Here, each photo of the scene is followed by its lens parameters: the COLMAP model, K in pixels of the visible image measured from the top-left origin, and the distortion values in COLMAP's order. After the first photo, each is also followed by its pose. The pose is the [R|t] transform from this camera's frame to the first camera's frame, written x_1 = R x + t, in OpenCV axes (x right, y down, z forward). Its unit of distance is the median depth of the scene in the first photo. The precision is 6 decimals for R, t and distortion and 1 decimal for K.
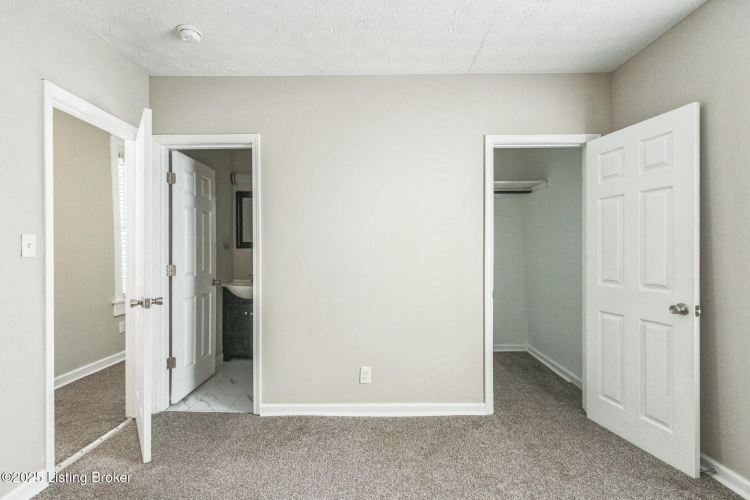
lens RADIAL K [[344.9, 0, 373.4], [0, 344.9, 250.4], [0, 0, 1]] dist [-0.000157, -0.000075]
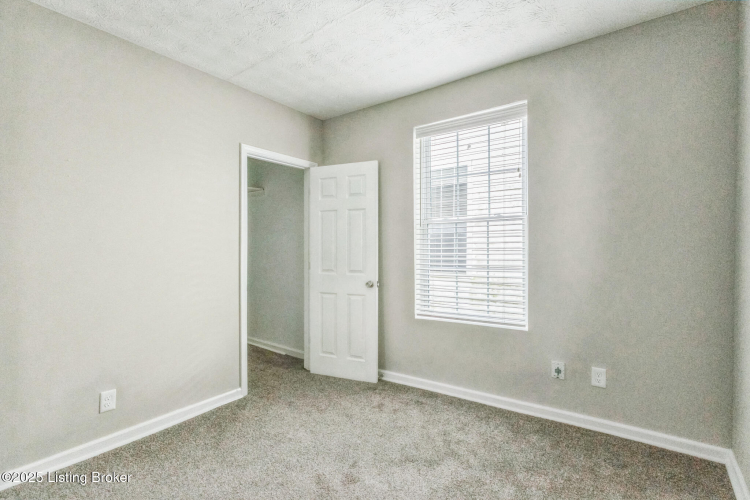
lens RADIAL K [[344.9, 0, 377.5], [0, 344.9, 252.1], [0, 0, 1]] dist [-0.000157, -0.000075]
pose [[0.586773, -0.007692, 0.809715, -0.340477], [-0.000318, 0.999953, 0.009729, 0.000790], [-0.809751, -0.005967, 0.586743, 0.003932]]
